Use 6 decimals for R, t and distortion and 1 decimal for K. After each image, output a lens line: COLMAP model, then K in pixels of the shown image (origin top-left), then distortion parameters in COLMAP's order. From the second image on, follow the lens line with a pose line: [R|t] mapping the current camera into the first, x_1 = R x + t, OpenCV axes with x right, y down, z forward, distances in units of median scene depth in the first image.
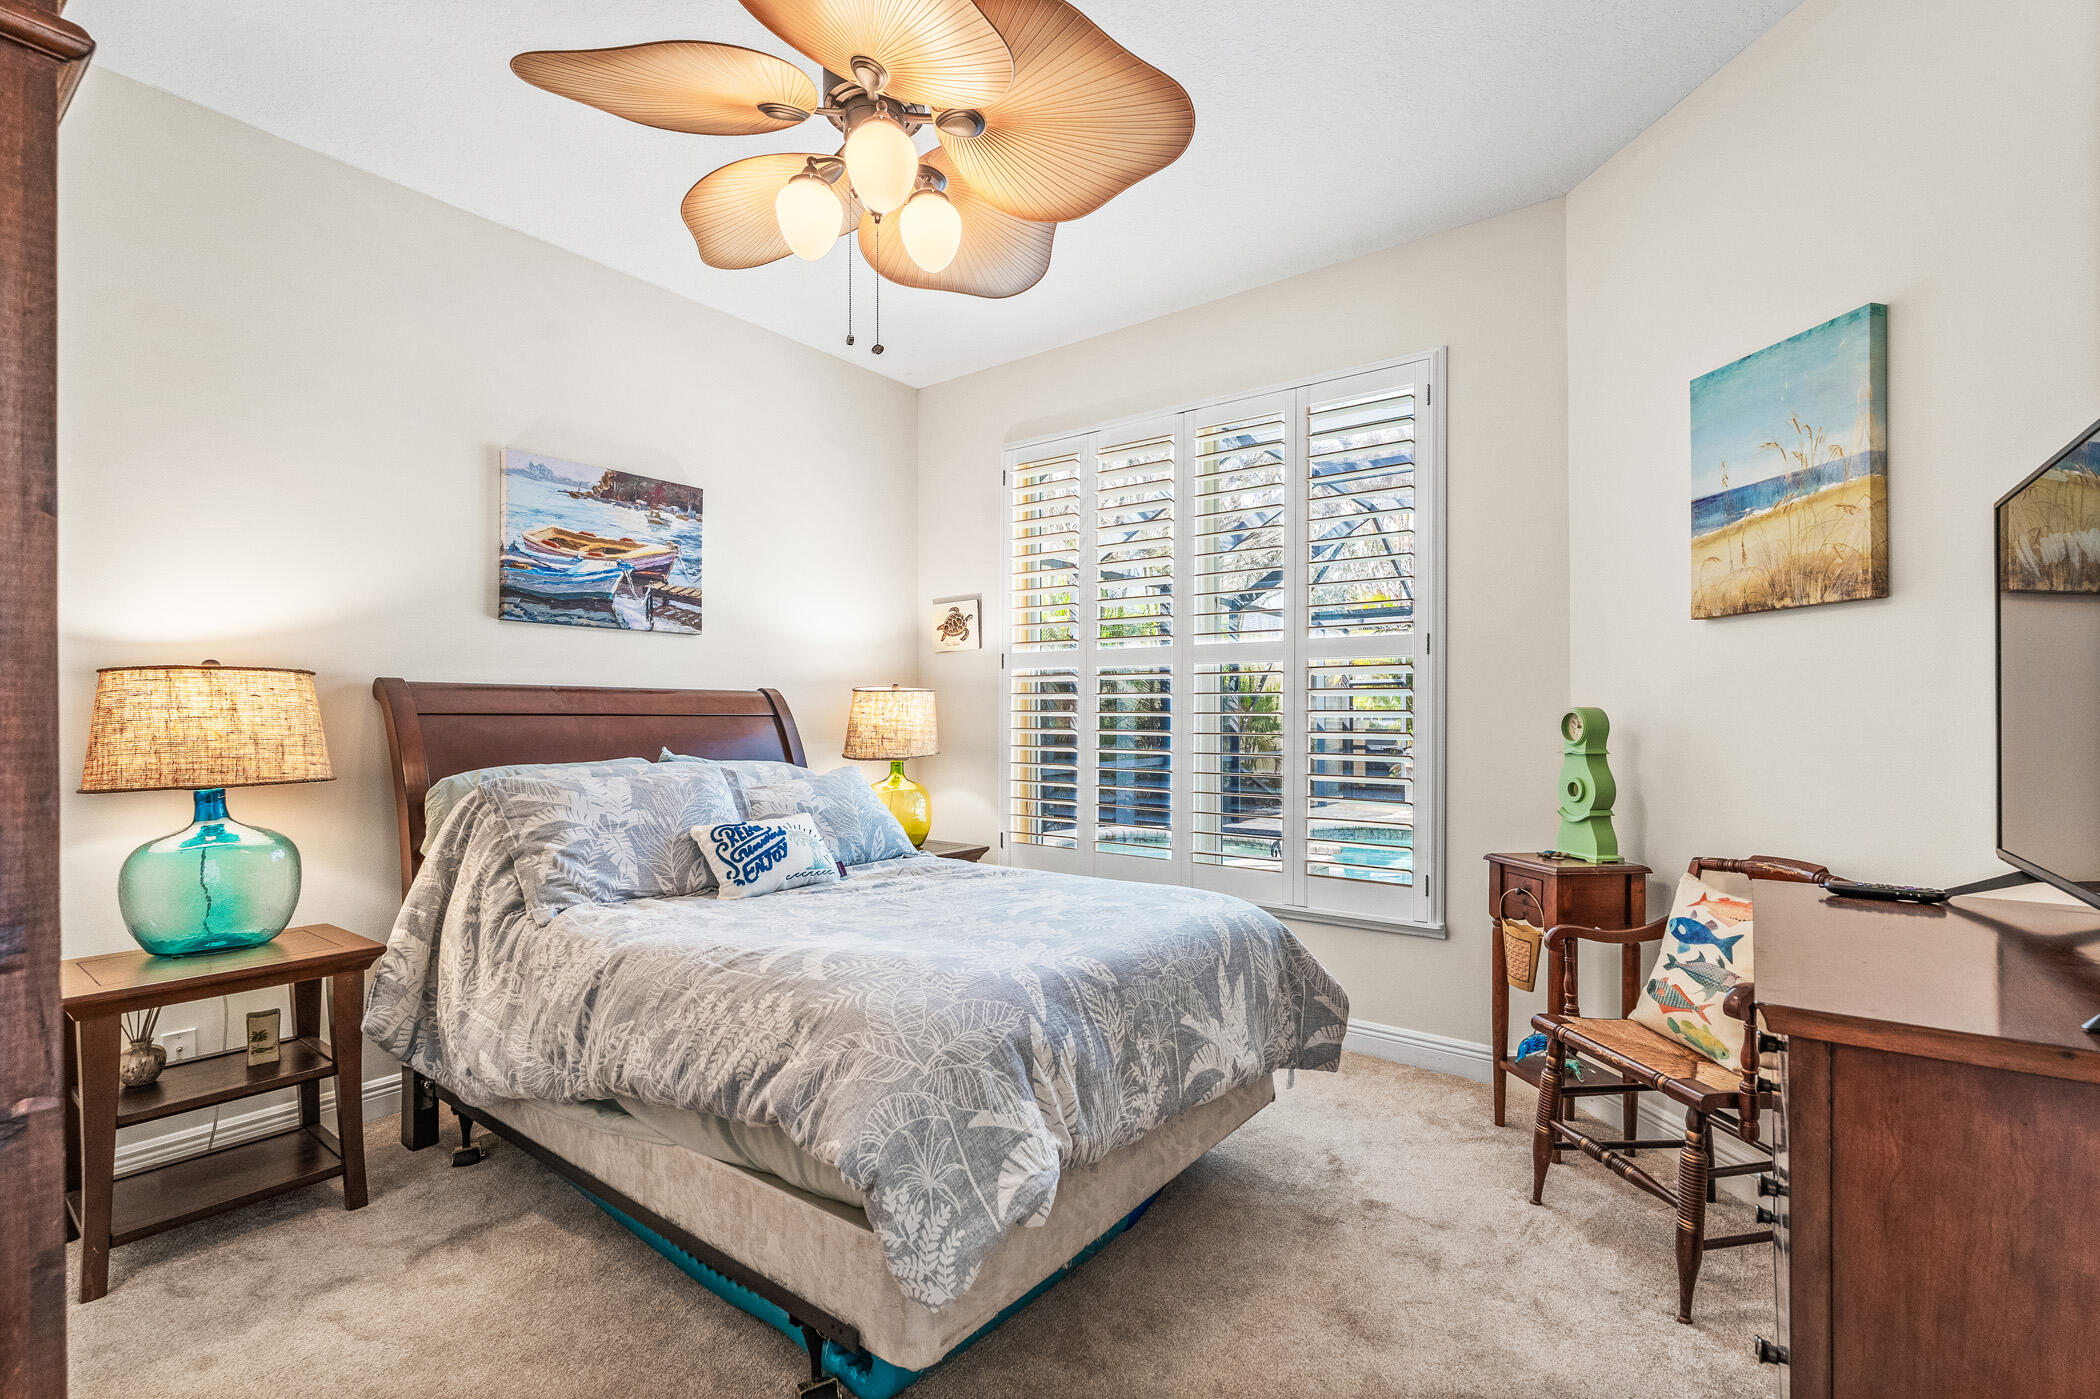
lens RADIAL K [[937.5, 0, 1050.0], [0, 937.5, 699.5], [0, 0, 1]] dist [0.000231, 0.000121]
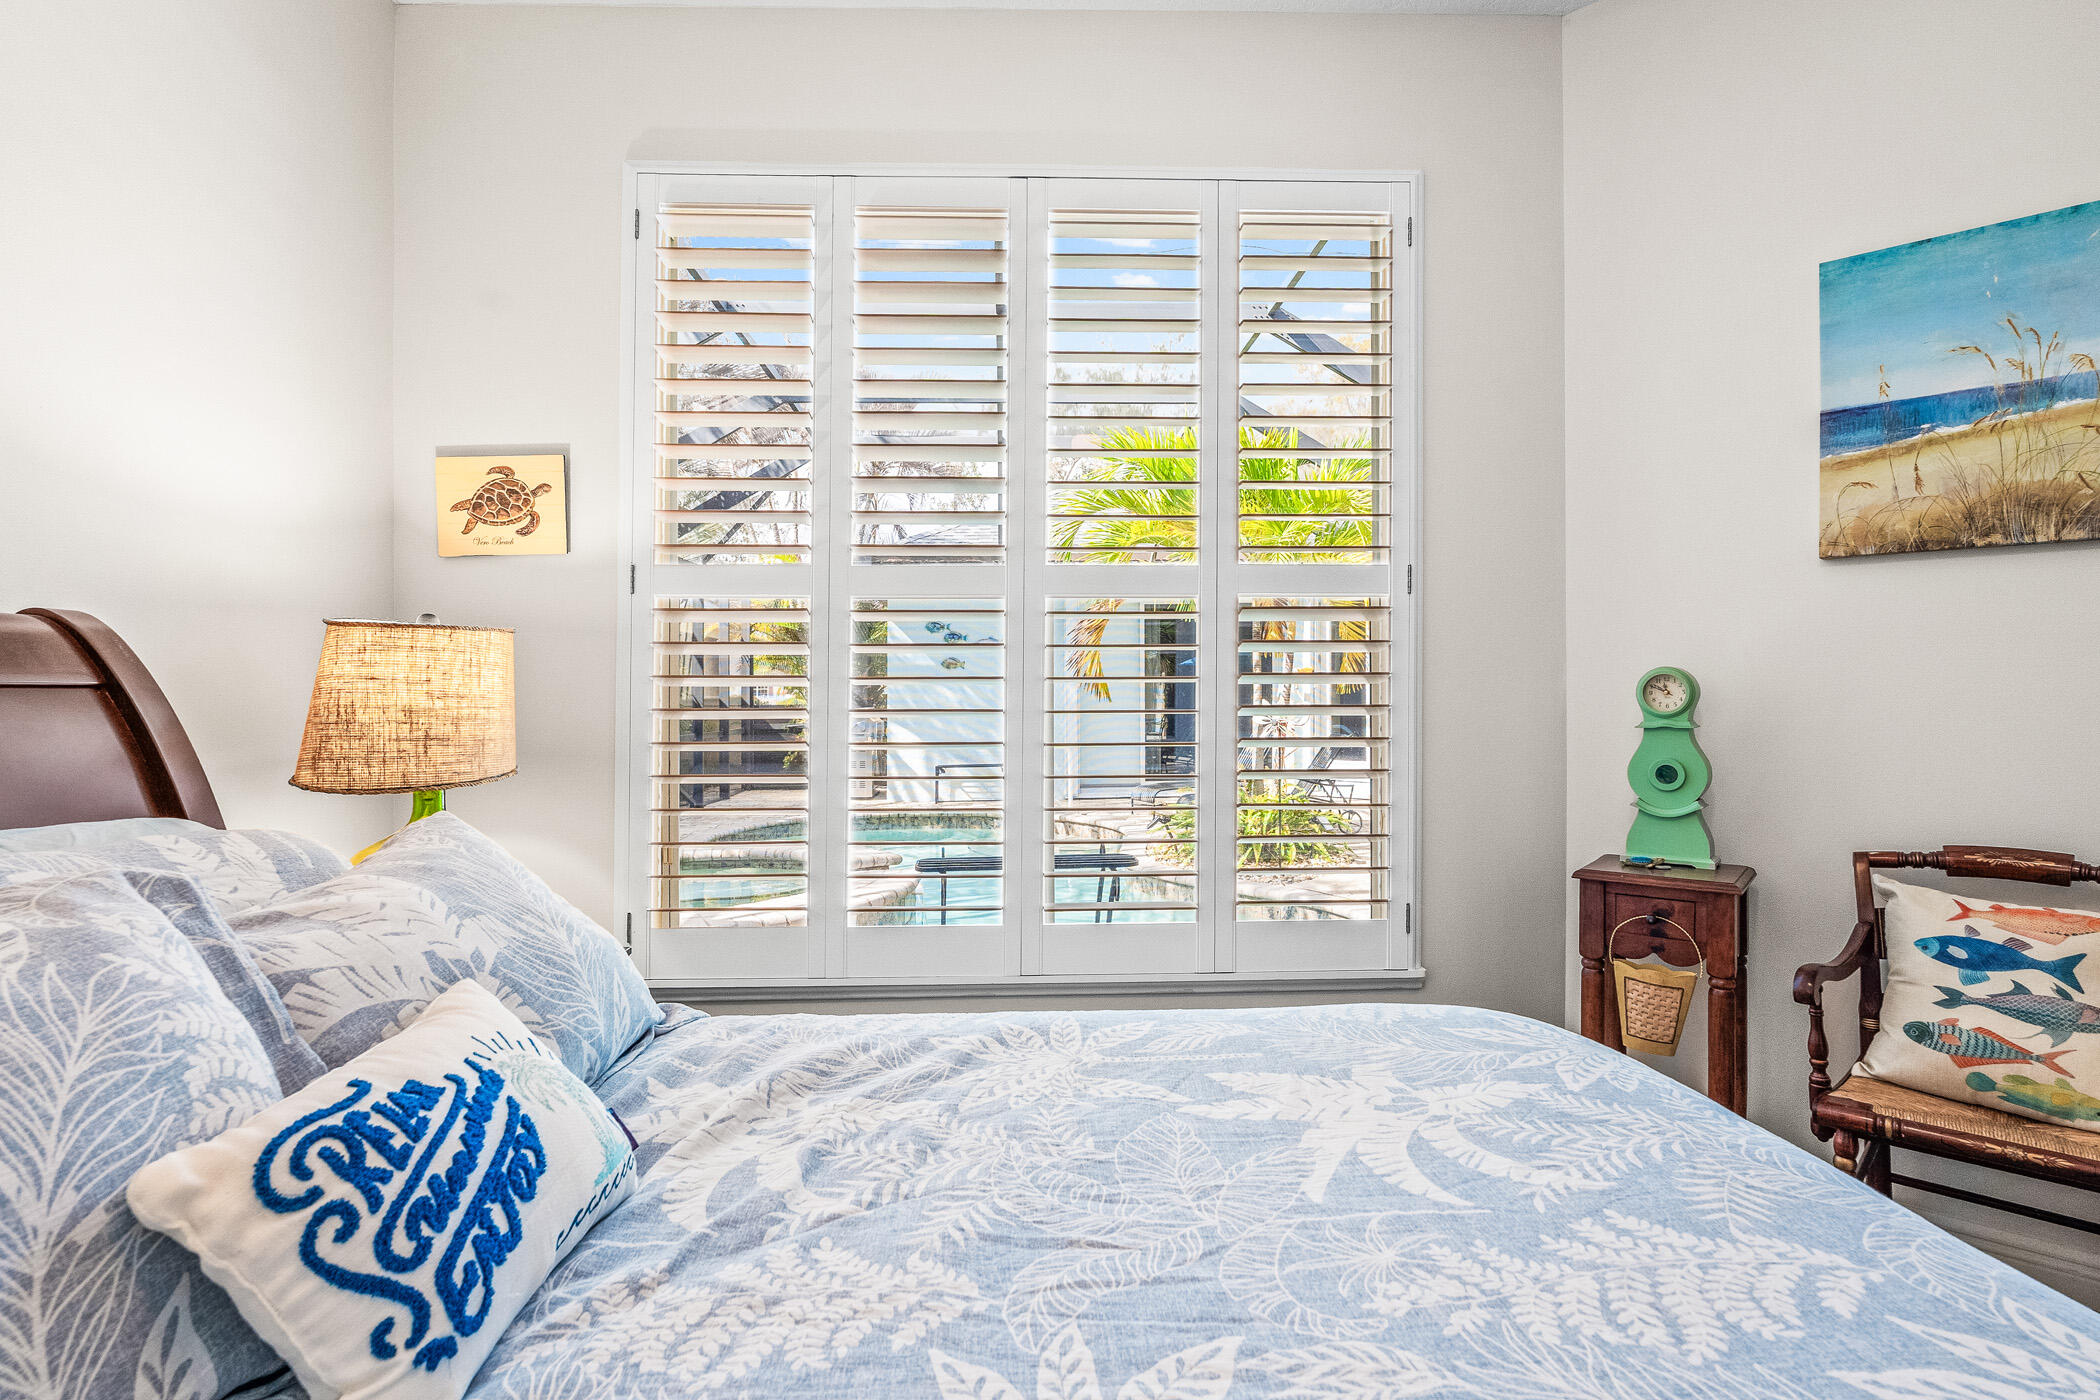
lens RADIAL K [[1033.6, 0, 1049.3], [0, 1033.6, 673.1], [0, 0, 1]] dist [-0.006056, -0.000971]
pose [[0.781729, 0.003419, 0.623609, -0.392903], [-0.004278, 0.999991, -0.000121, 0.016822], [-0.623604, -0.002573, 0.781736, 0.723243]]
